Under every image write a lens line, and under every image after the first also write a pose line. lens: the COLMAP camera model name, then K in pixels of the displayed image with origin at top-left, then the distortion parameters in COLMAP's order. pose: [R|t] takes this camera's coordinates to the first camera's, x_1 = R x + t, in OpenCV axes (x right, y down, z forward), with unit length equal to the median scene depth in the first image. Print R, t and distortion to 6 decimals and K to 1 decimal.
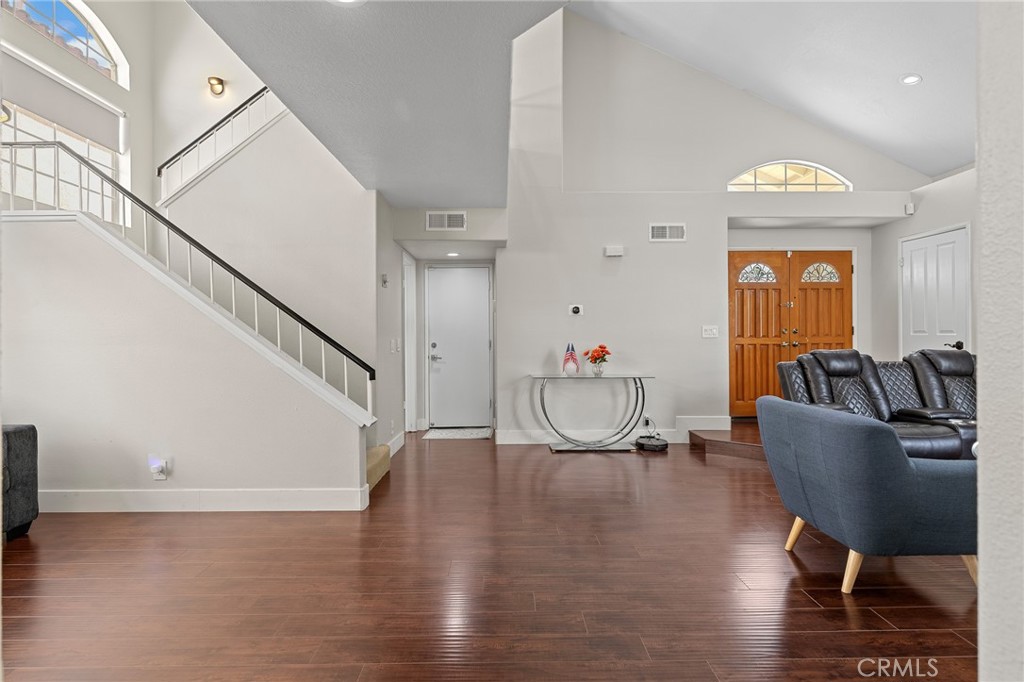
lens RADIAL K [[504.8, 0, 509.0], [0, 504.8, 335.8], [0, 0, 1]] dist [-0.001705, -0.000397]
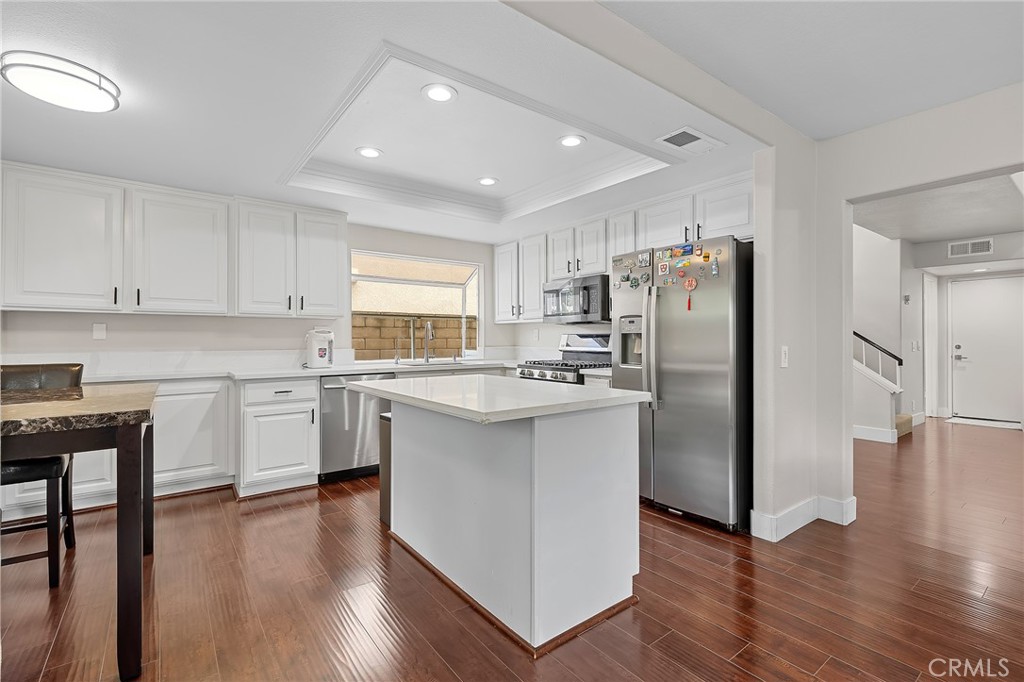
lens RADIAL K [[461.5, 0, 512.2], [0, 461.5, 337.8], [0, 0, 1]] dist [0.004978, 0.000404]
pose [[0.599431, 0.003529, -0.800419, 0.109595], [-0.003472, 0.999992, 0.001809, -0.001114], [0.800419, 0.001695, 0.599439, -0.563916]]
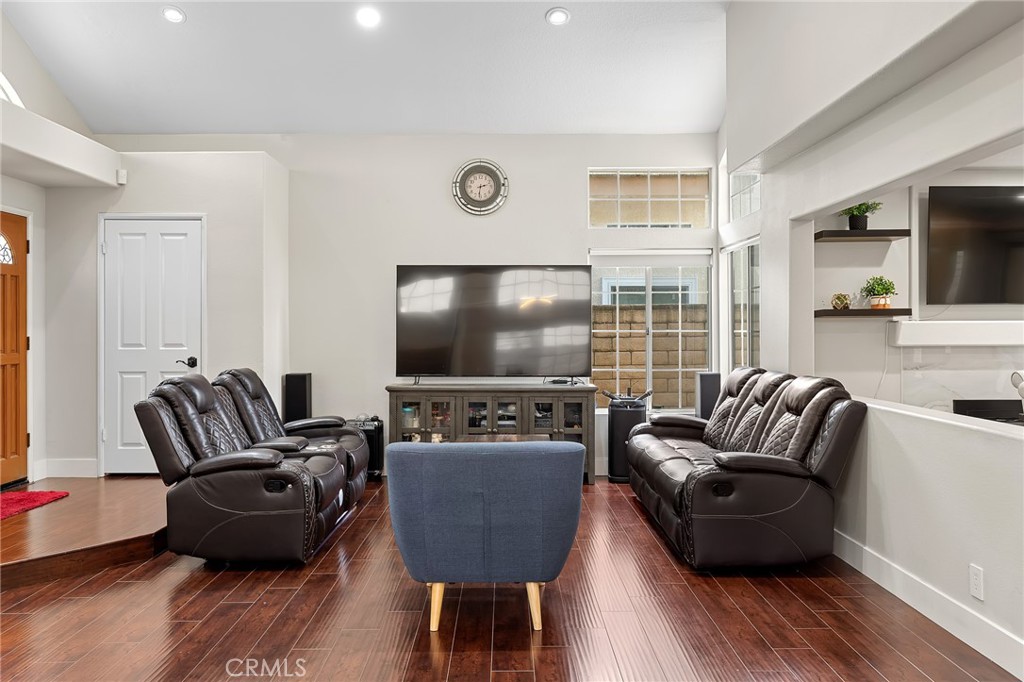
lens RADIAL K [[782.6, 0, 512.8], [0, 782.6, 333.8], [0, 0, 1]] dist [-0.007484, -0.001414]
pose [[-0.000963, 0.000188, 1.000000, -0.340497], [0.002505, 0.999997, -0.000186, -0.023141], [-0.999996, 0.002505, -0.000963, 0.439336]]
